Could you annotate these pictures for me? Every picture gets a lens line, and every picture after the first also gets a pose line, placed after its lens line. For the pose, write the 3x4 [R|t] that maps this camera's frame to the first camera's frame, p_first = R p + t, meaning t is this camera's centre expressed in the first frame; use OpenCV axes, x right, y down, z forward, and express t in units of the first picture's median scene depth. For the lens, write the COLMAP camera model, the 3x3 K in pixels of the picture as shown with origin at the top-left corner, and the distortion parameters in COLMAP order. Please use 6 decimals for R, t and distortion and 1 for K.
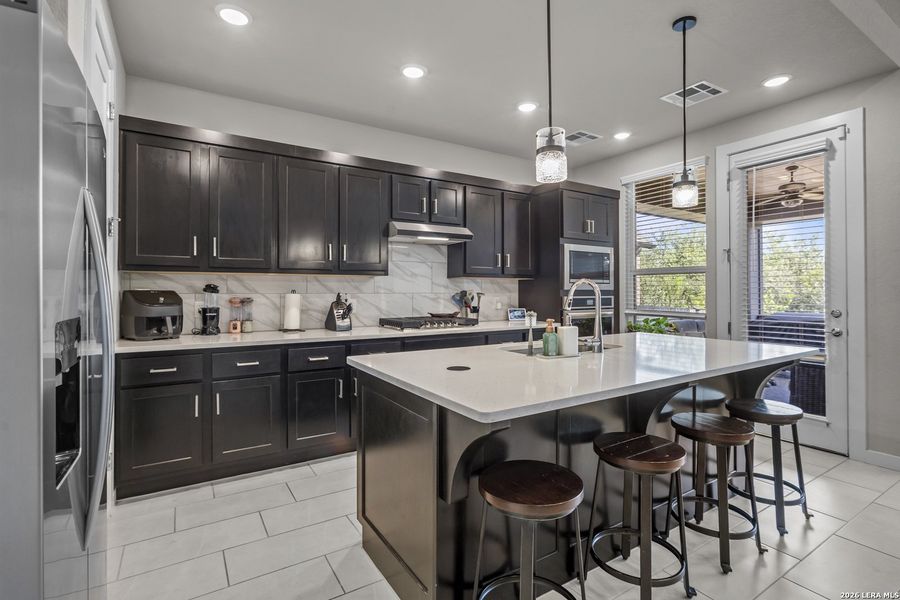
lens RADIAL K [[432.1, 0, 452.3], [0, 432.1, 285.0], [0, 0, 1]] dist [-0.011570, 0.008601]
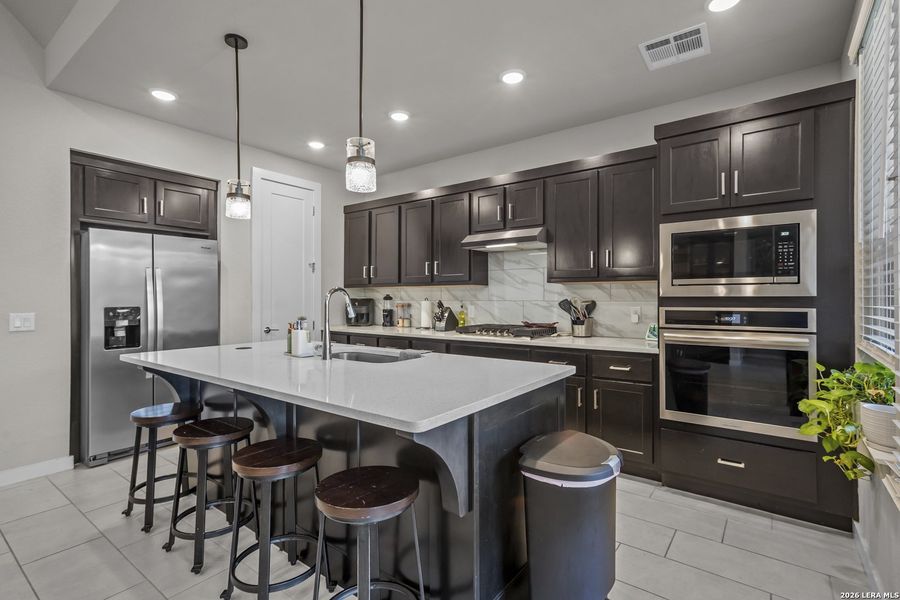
lens RADIAL K [[432.1, 0, 453.3], [0, 432.1, 298.6], [0, 0, 1]] dist [-0.011570, 0.008601]
pose [[0.360490, 0.000404, -0.932763, 0.827658], [0.014019, 0.999885, 0.005852, 0.006392], [0.932658, -0.015186, 0.360443, 0.539616]]
